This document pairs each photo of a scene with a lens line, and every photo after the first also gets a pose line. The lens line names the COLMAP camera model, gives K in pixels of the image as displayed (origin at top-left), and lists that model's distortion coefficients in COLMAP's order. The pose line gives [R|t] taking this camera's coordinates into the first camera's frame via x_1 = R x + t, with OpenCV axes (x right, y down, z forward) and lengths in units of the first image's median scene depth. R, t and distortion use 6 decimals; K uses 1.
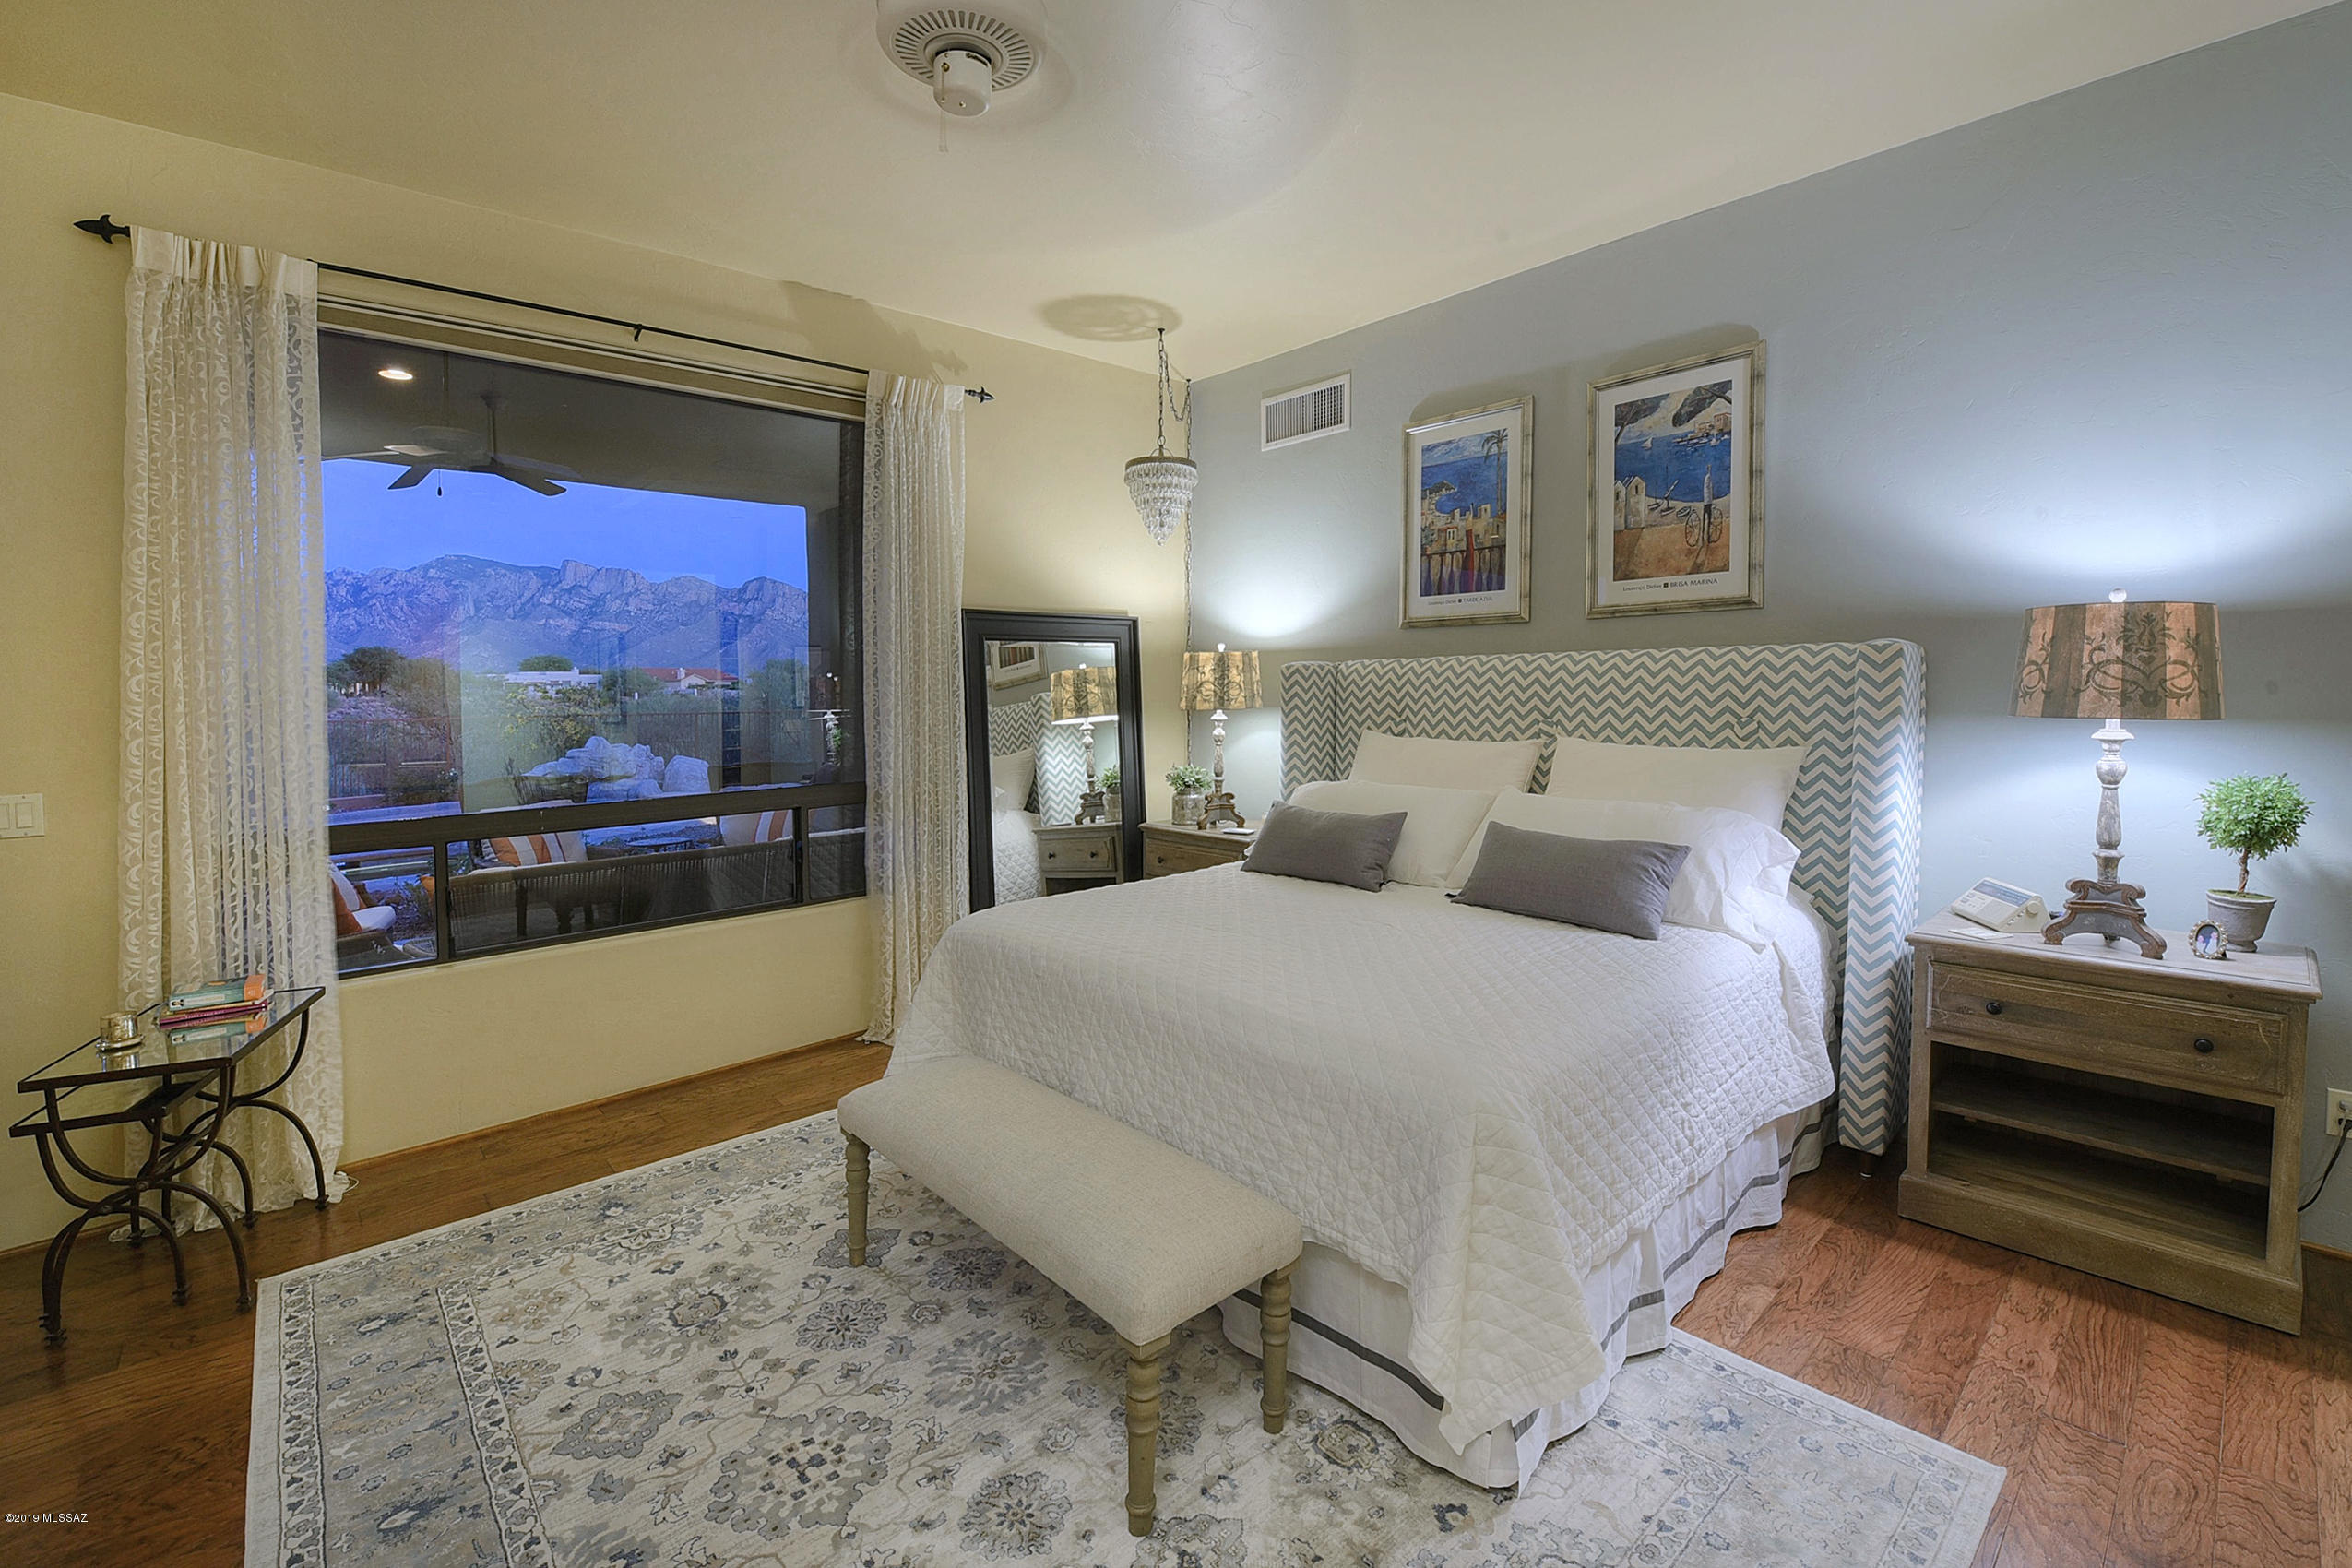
lens RADIAL K [[970.3, 0, 1189.9], [0, 970.3, 732.7], [0, 0, 1]] dist [-0.013831, -0.001108]
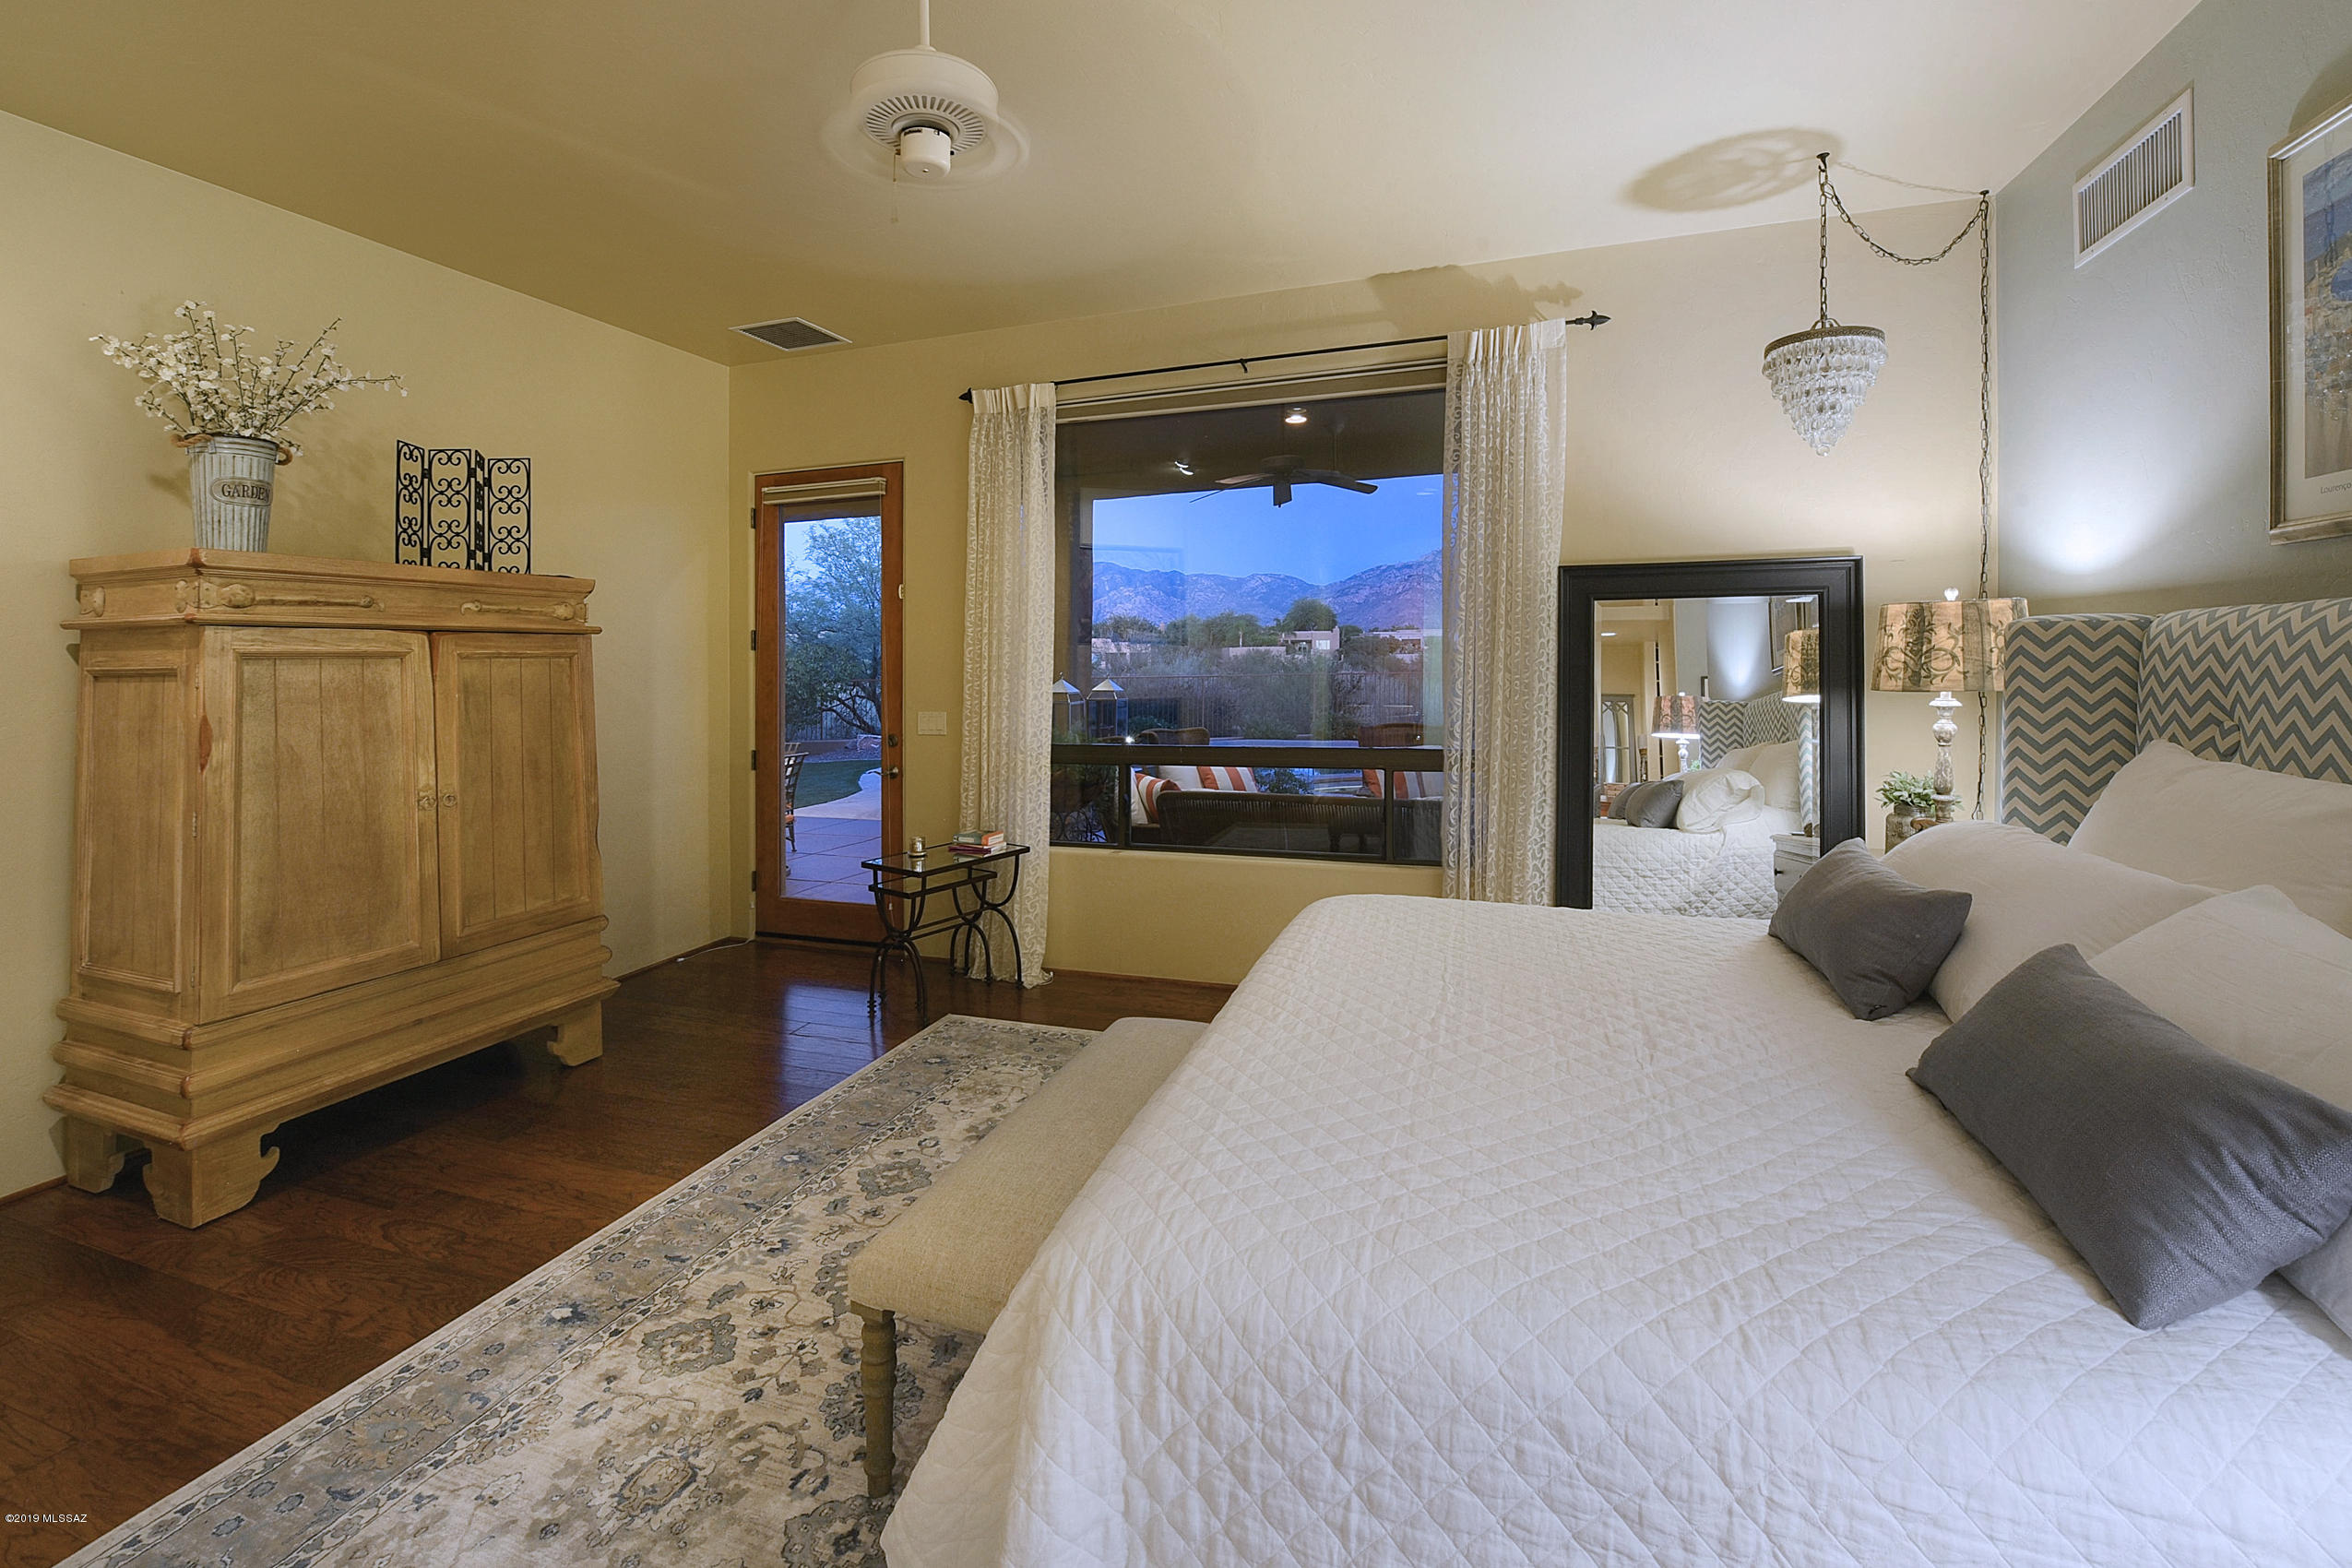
lens RADIAL K [[970.3, 0, 1215.3], [0, 970.3, 658.0], [0, 0, 1]] dist [-0.013831, -0.001108]
pose [[0.505290, 0.008867, -0.862904, 0.380748], [-0.039949, 0.999116, -0.013126, -0.020628], [0.862024, 0.041104, 0.505197, 0.288219]]
